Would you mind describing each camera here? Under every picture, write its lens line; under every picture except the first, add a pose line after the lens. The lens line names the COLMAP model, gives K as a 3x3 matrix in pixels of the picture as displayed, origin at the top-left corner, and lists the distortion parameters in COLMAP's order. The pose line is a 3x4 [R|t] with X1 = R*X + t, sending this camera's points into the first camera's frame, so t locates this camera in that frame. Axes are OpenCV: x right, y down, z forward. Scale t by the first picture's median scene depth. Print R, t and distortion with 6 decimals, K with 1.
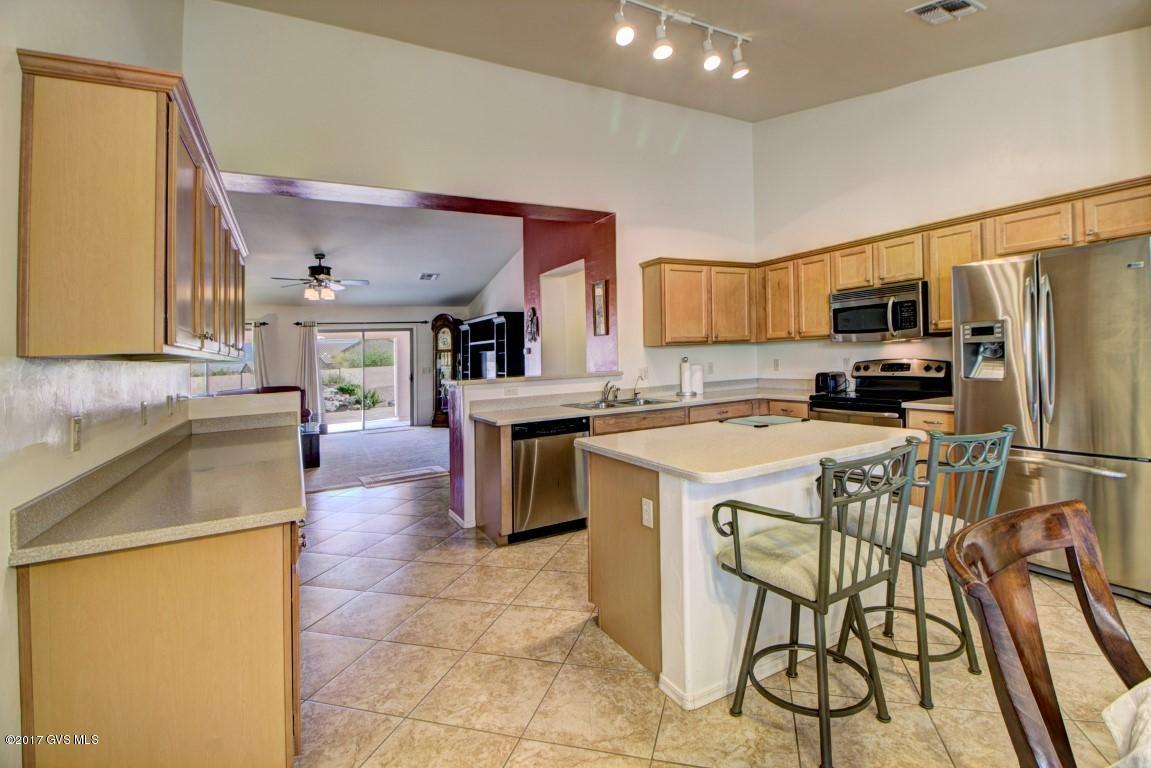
lens RADIAL K [[537.6, 0, 604.8], [0, 537.6, 351.5], [0, 0, 1]] dist [0.000737, -0.000060]
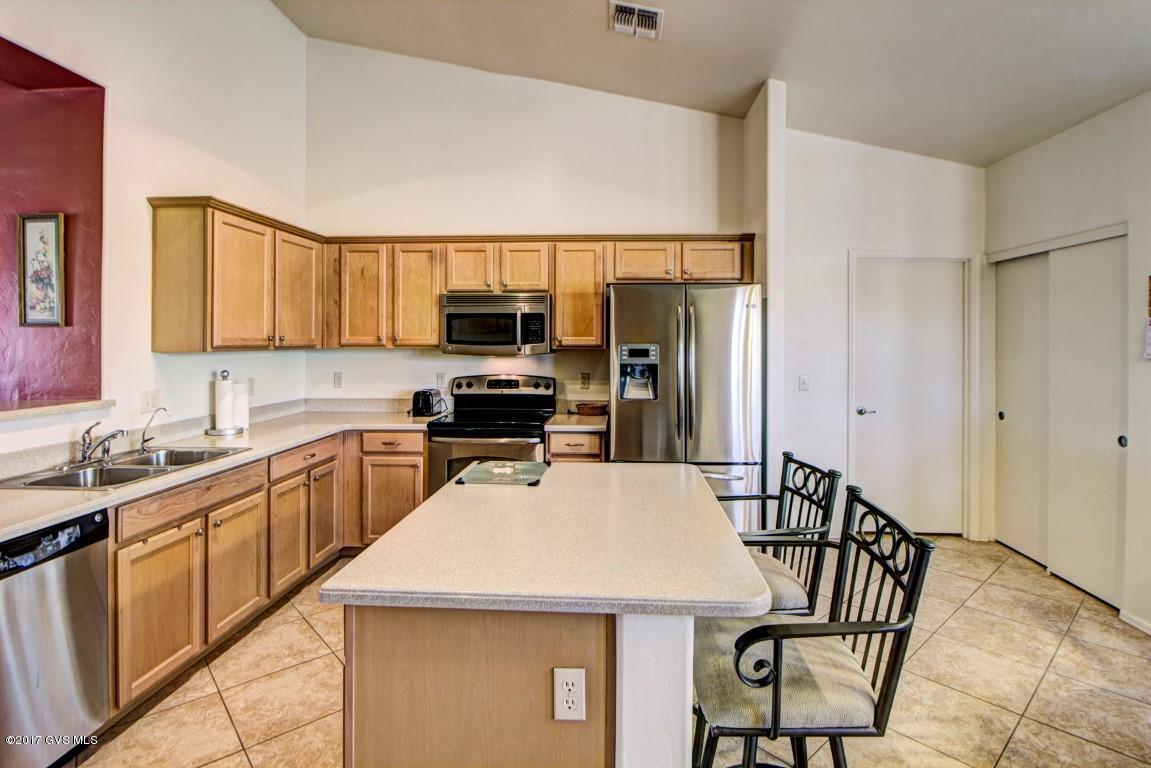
lens RADIAL K [[583.9, 0, 578.7], [0, 583.9, 352.2], [0, 0, 1]] dist [-0.001236, -0.000651]
pose [[0.545476, 0.026423, 0.837710, -0.198934], [-0.030083, 0.999476, -0.011936, -0.015386], [-0.837586, -0.018690, 0.545985, 0.336906]]
